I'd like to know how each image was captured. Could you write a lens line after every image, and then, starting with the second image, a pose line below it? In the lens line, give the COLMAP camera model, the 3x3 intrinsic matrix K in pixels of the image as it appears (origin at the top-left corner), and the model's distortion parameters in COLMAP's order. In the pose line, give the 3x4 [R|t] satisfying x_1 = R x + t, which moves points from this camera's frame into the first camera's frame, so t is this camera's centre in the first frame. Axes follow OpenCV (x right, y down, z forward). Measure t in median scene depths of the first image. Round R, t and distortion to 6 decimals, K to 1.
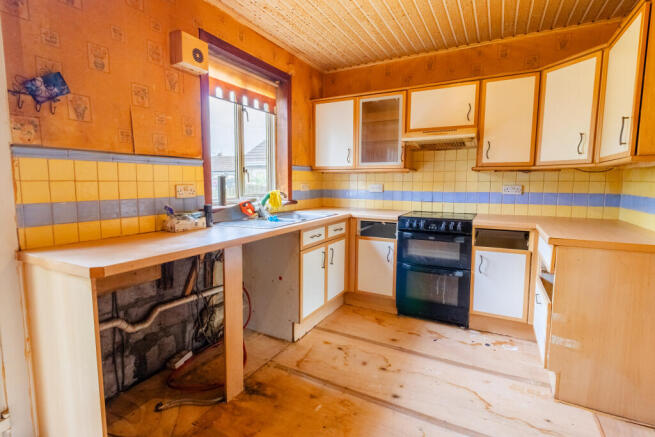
lens RADIAL K [[308.3, 0, 327.5], [0, 308.3, 218.5], [0, 0, 1]] dist [0.000679, -0.000019]
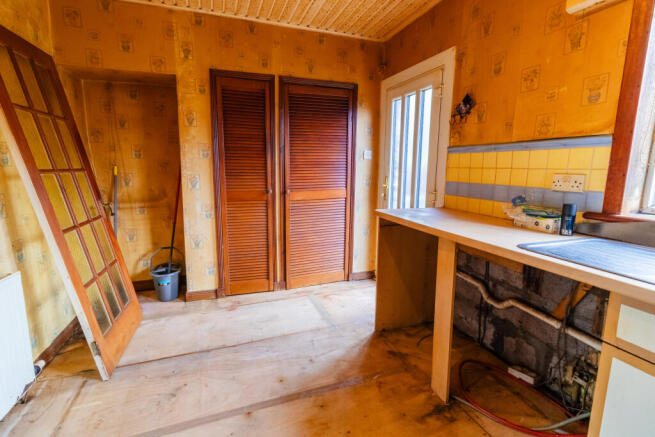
lens RADIAL K [[308.3, 0, 327.5], [0, 308.3, 218.5], [0, 0, 1]] dist [0.000679, -0.000019]
pose [[-0.664256, 0.120194, -0.737779, 0.569478], [-0.097466, 0.964636, 0.244904, -0.151674], [0.741124, 0.234587, -0.629051, 1.225679]]
